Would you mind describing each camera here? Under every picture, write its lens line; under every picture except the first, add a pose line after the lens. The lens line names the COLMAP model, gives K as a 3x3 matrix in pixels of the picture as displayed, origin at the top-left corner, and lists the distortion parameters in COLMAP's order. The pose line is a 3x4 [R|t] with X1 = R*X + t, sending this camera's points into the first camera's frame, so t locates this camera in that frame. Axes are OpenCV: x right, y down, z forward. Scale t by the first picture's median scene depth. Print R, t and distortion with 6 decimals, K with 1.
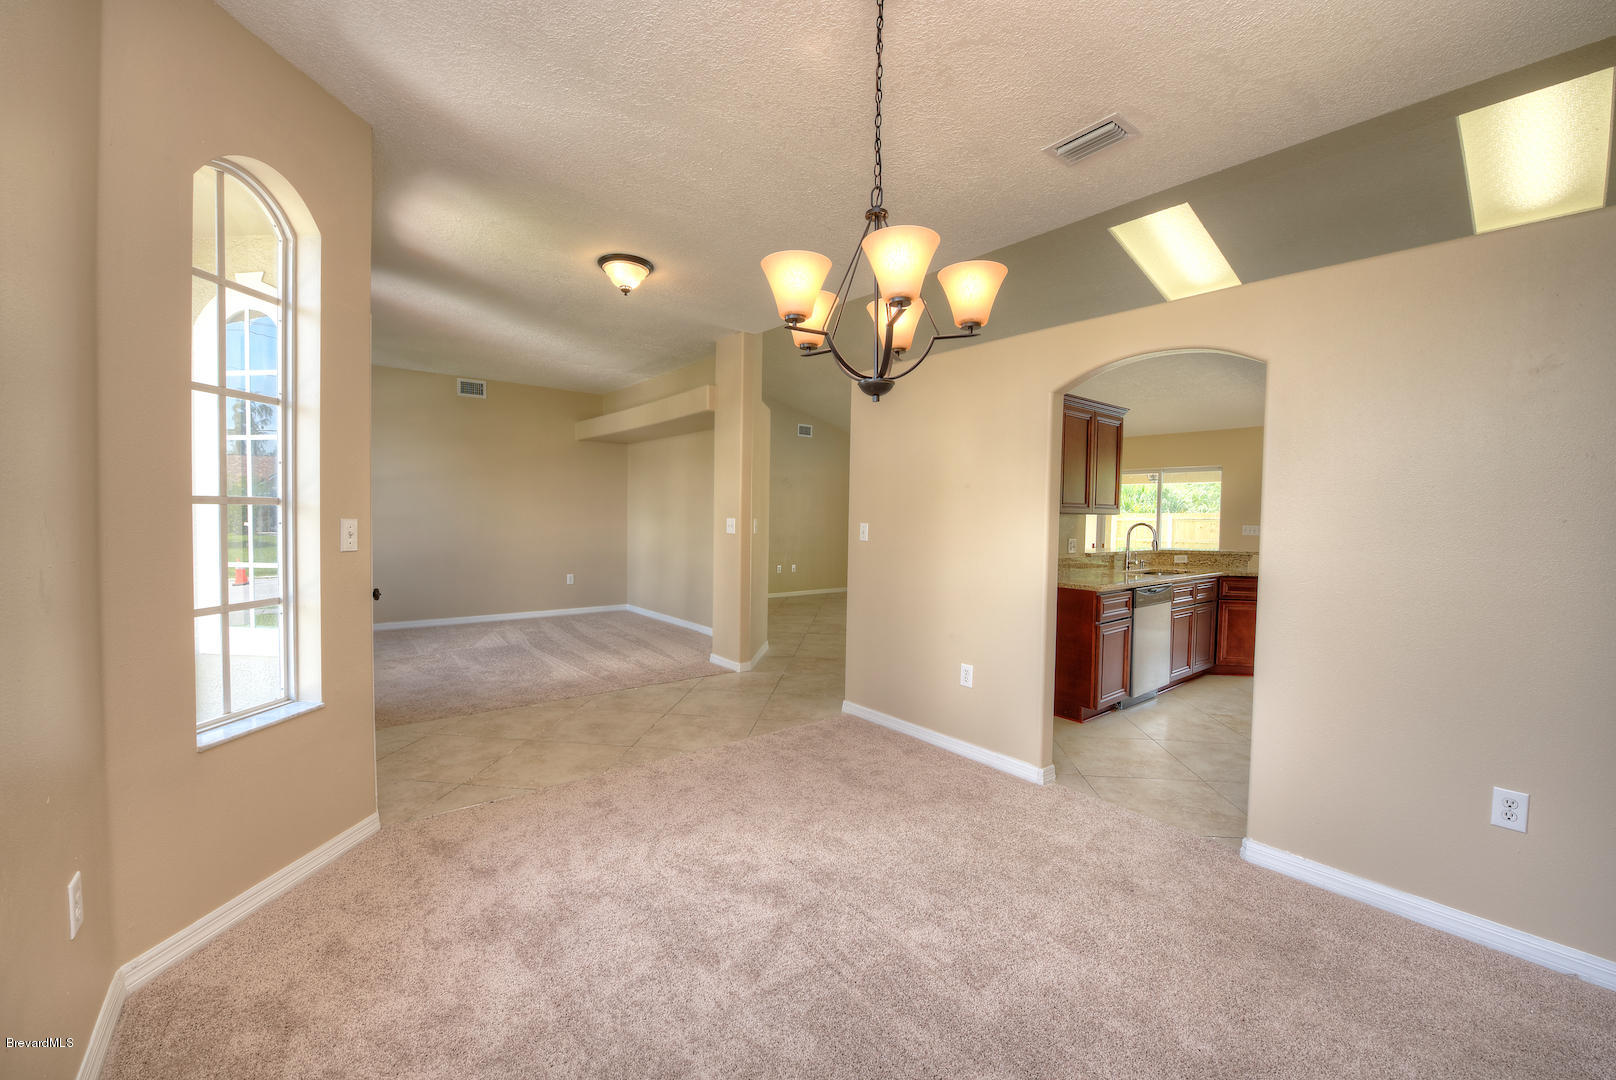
lens RADIAL K [[647.1, 0, 807.2], [0, 647.1, 536.7], [0, 0, 1]] dist [-0.020076, -0.000877]
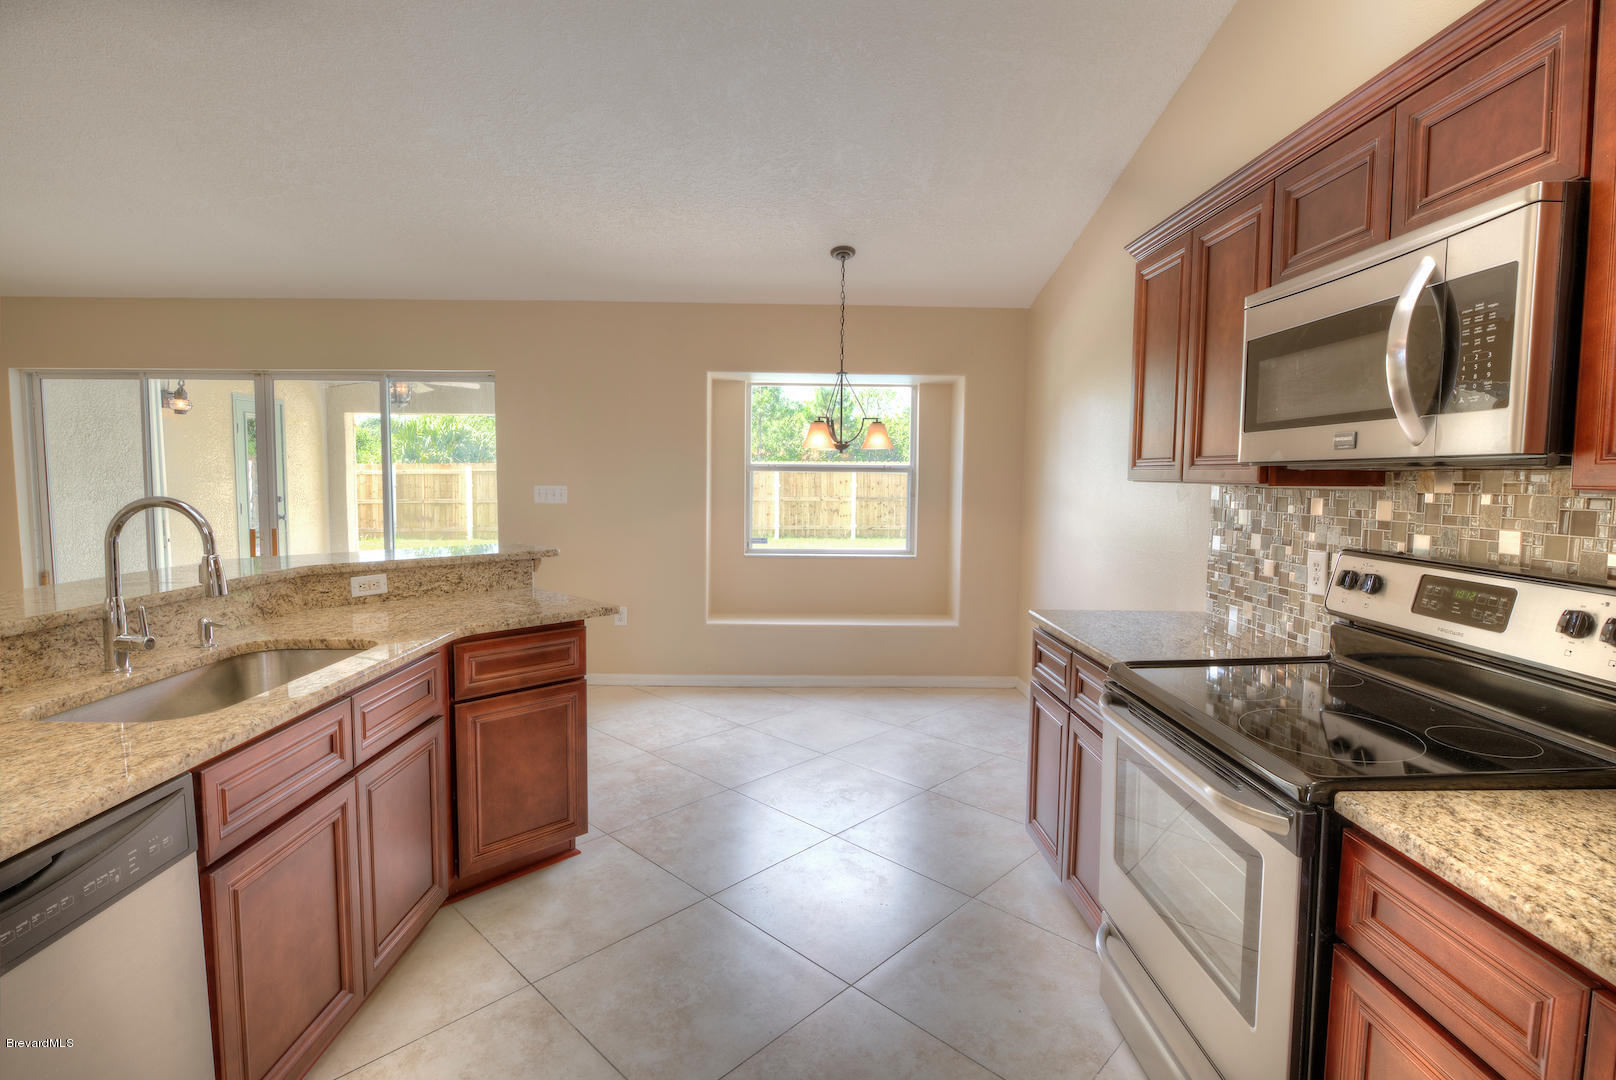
lens RADIAL K [[790.6, 0, 820.2], [0, 790.6, 533.6], [0, 0, 1]] dist [-0.001239, -0.000826]
pose [[0.609025, -0.059881, 0.790887, 0.418599], [0.020476, 0.998001, 0.059795, -0.019653], [-0.792886, -0.020222, 0.609034, 0.564049]]
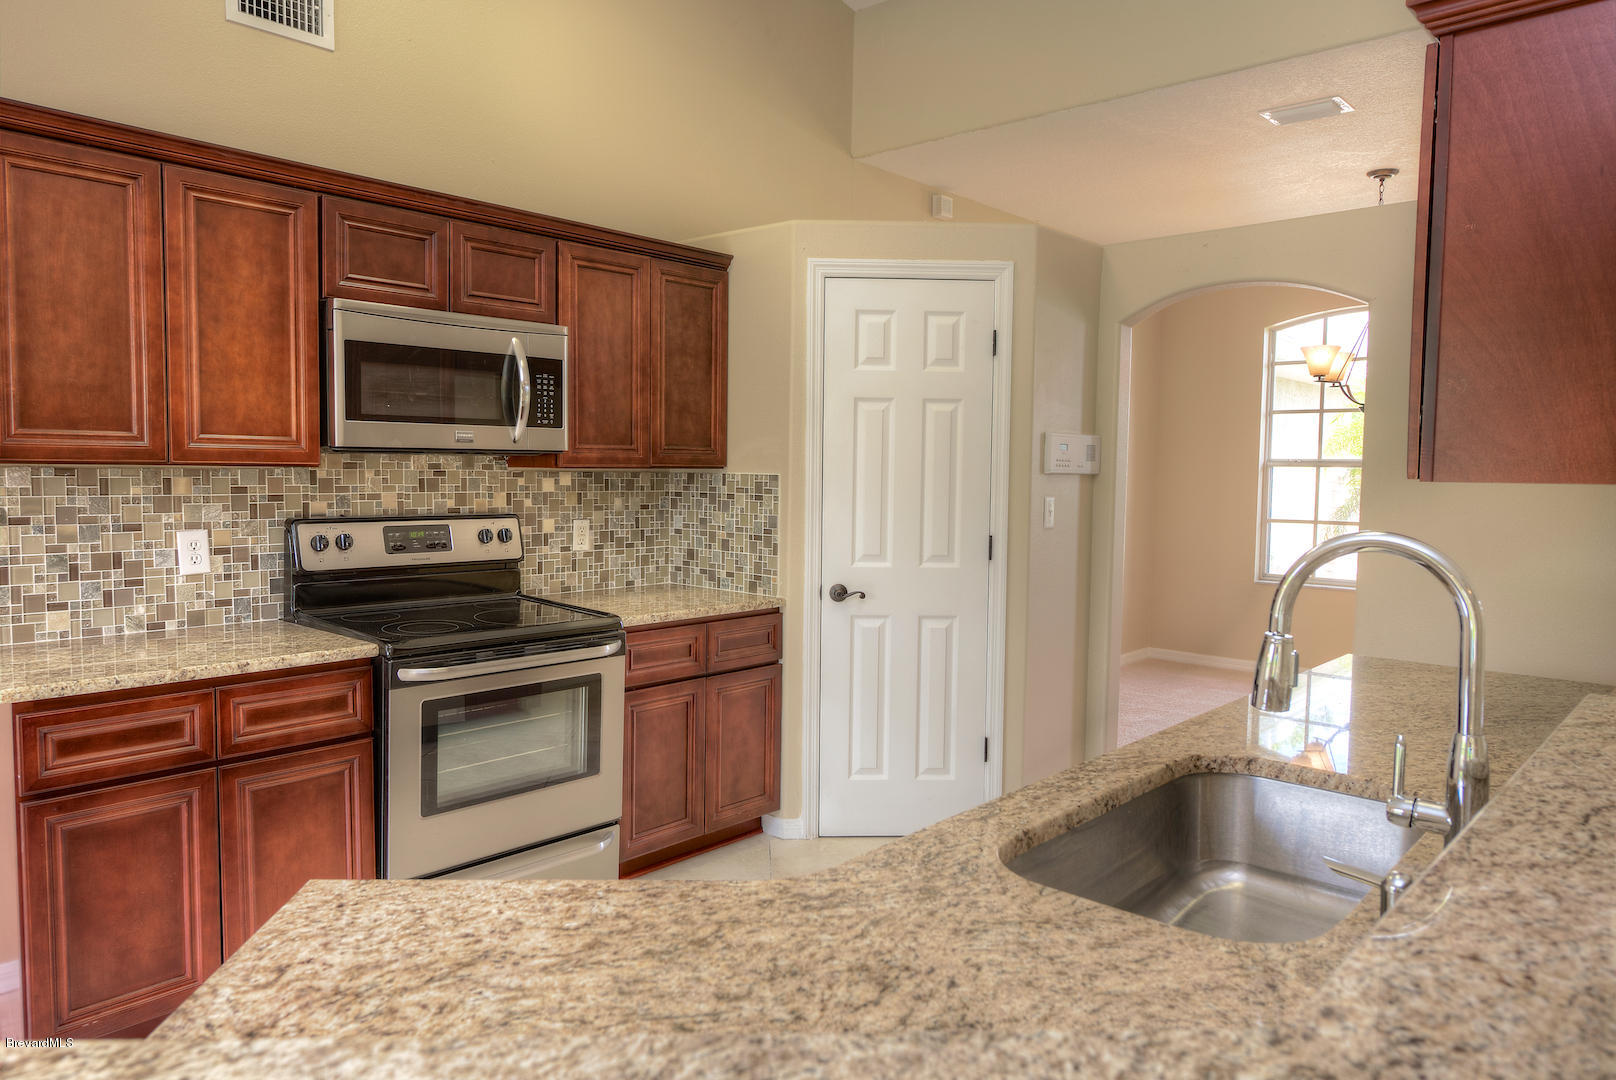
lens RADIAL K [[1063.3, 0, 806.5], [0, 1063.3, 539.2], [0, 0, 1]] dist [0.001481, -0.001067]
pose [[-0.988949, -0.010505, -0.147886, 0.489750], [-0.025654, 0.994565, 0.100906, -0.025569], [0.146022, 0.103585, -0.983843, 0.746980]]
